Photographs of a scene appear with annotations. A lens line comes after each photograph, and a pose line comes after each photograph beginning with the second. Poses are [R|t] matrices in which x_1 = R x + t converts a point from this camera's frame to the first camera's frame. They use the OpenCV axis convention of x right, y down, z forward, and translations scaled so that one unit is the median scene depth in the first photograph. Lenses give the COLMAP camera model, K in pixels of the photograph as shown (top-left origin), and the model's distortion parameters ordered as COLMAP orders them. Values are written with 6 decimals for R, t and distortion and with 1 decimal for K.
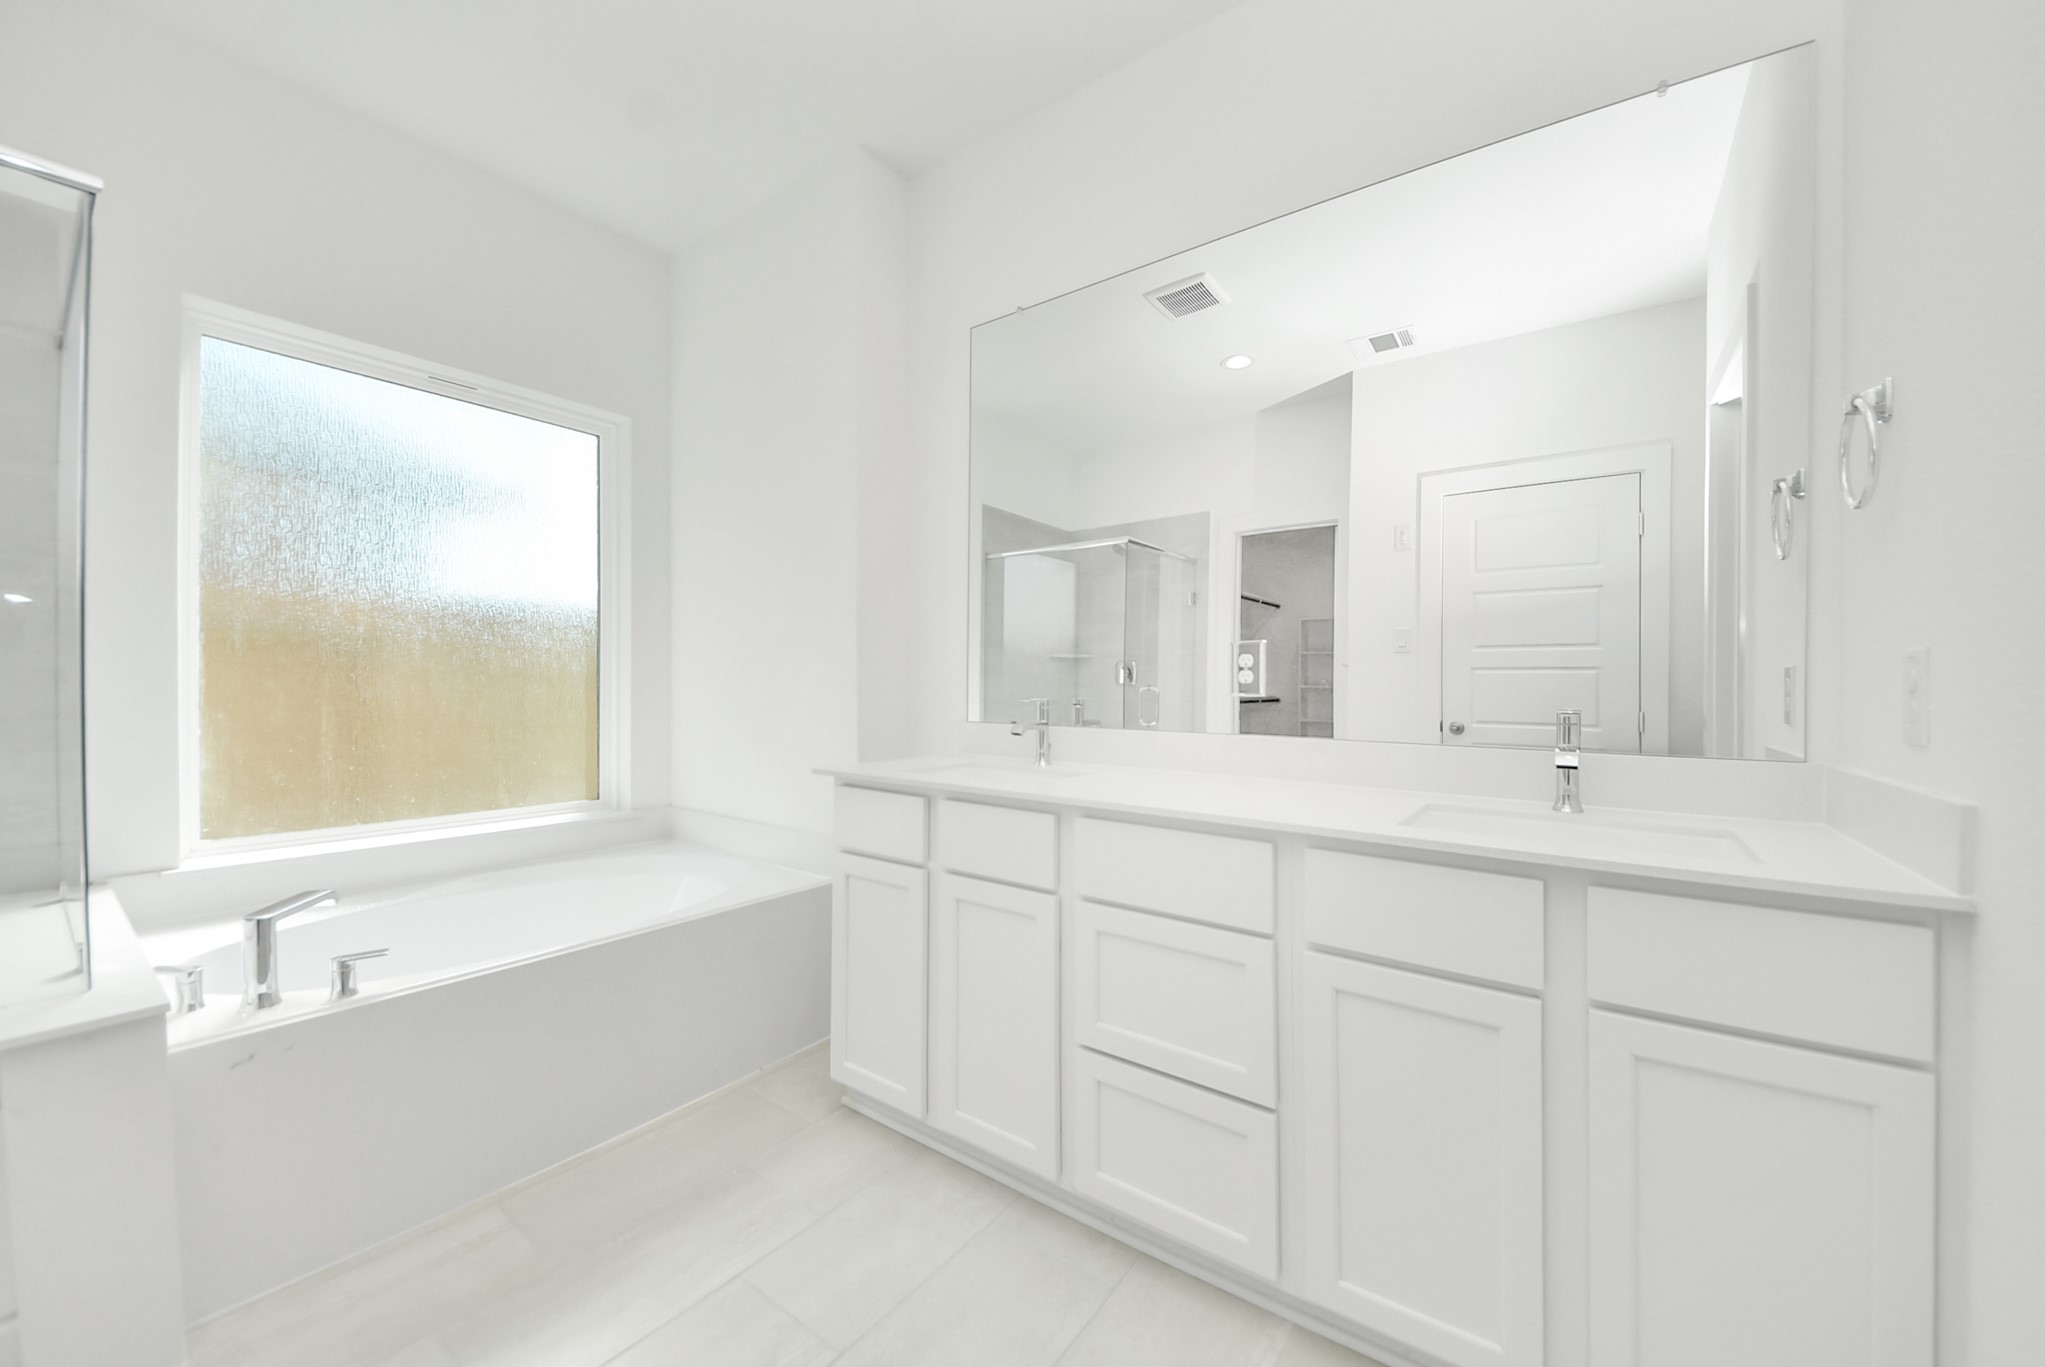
lens RADIAL K [[938.2, 0, 1022.5], [0, 938.2, 683.5], [0, 0, 1]] dist [-0.000613, -0.000090]
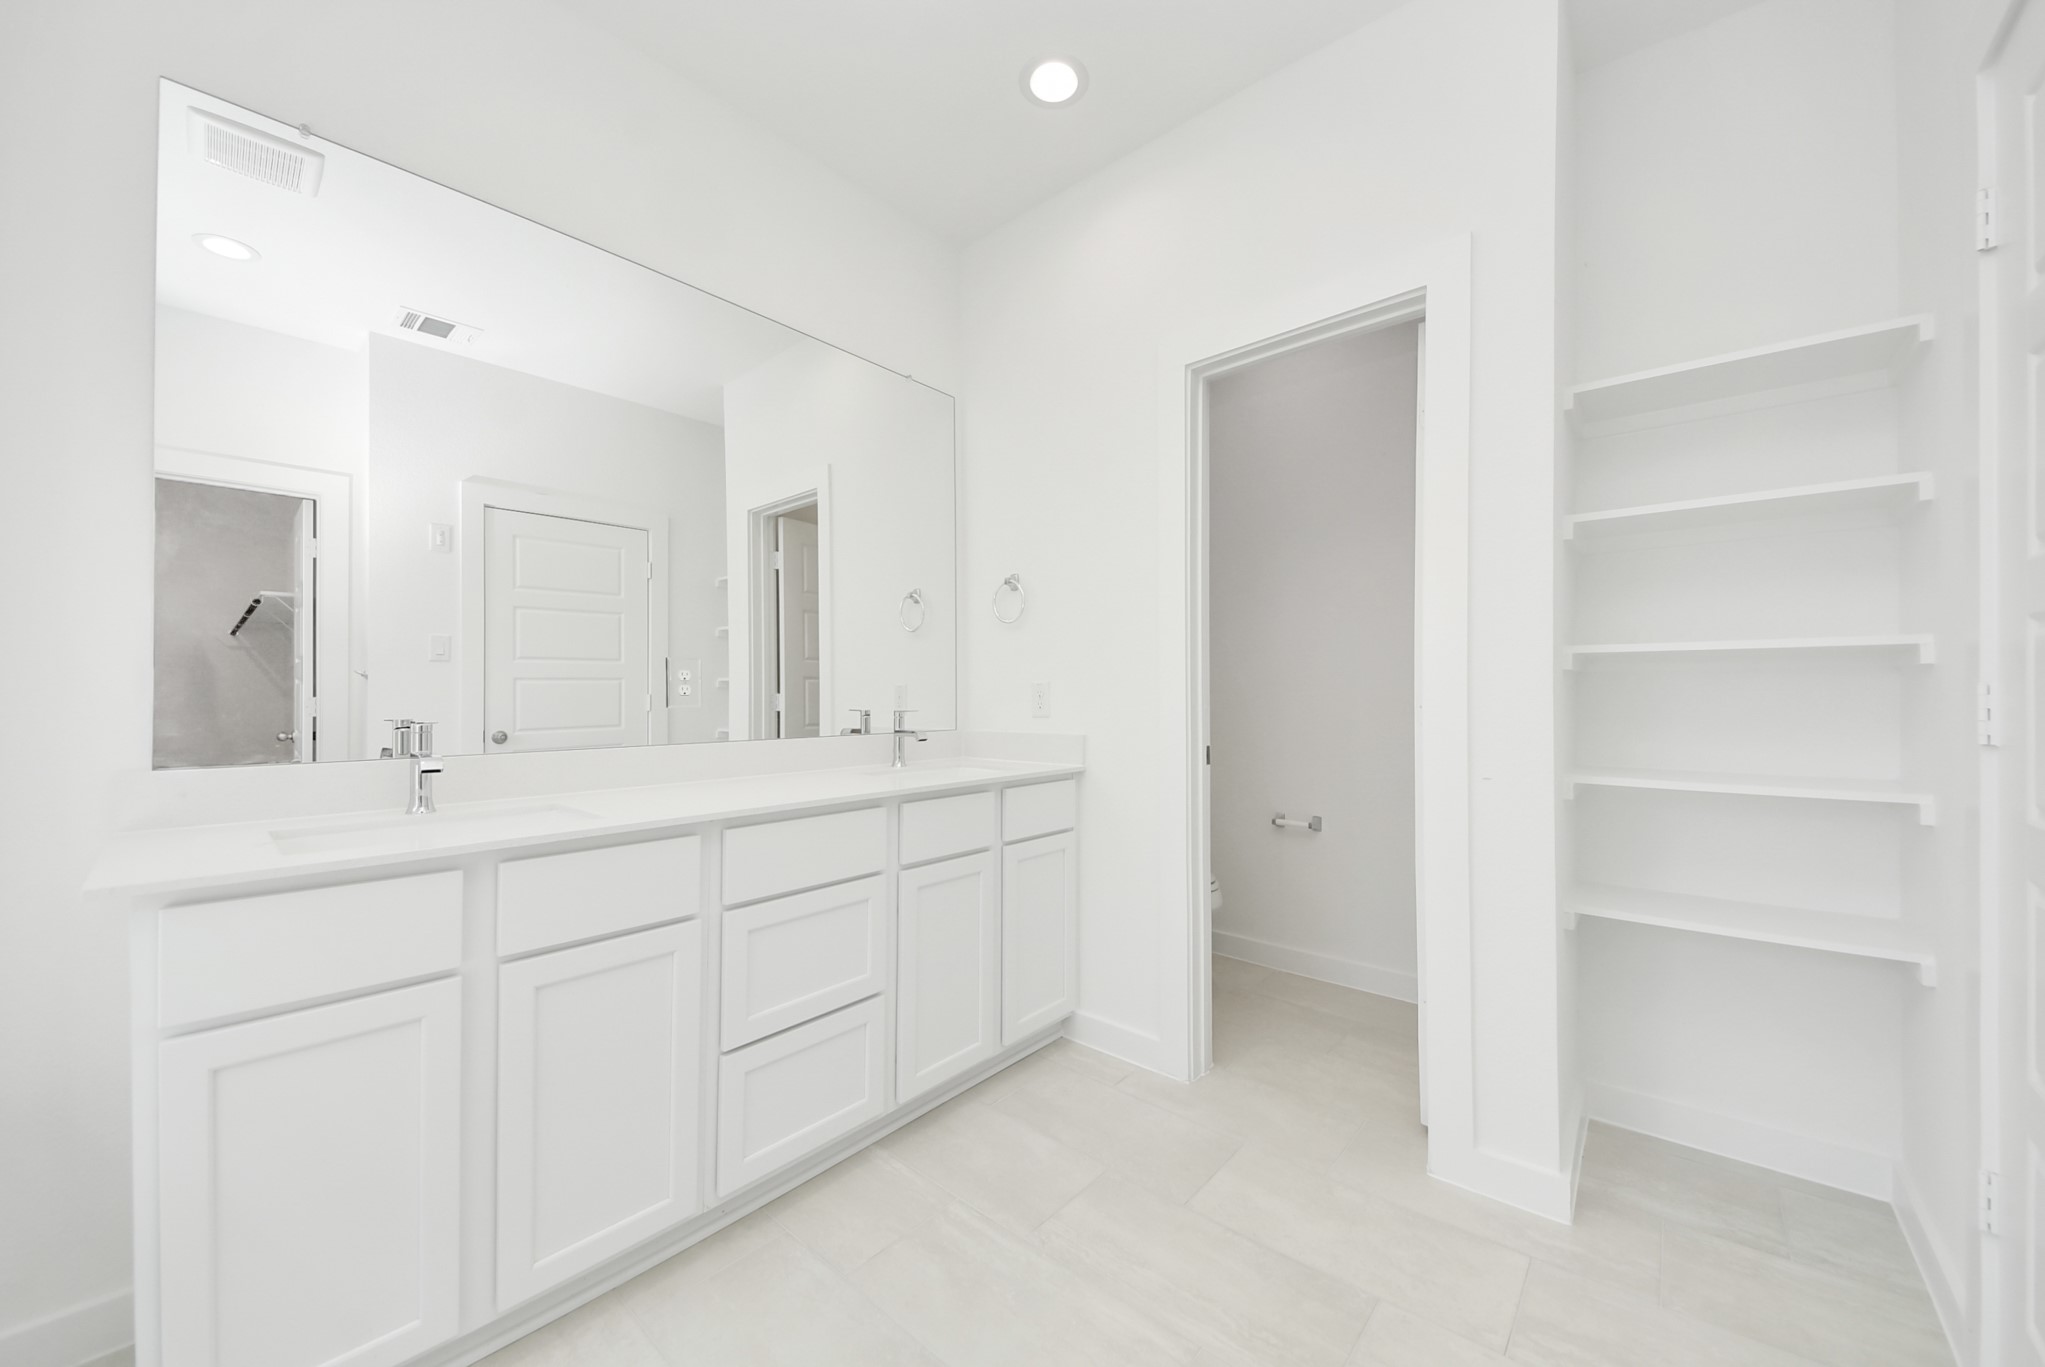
lens RADIAL K [[741.5, 0, 1037.4], [0, 741.5, 697.1], [0, 0, 1]] dist [0.028258, -0.019824]
pose [[-0.020521, -0.011406, 0.999724, -0.657272], [0.006718, 0.999911, 0.011546, -0.009348], [-0.999767, 0.006953, -0.020442, 0.582330]]
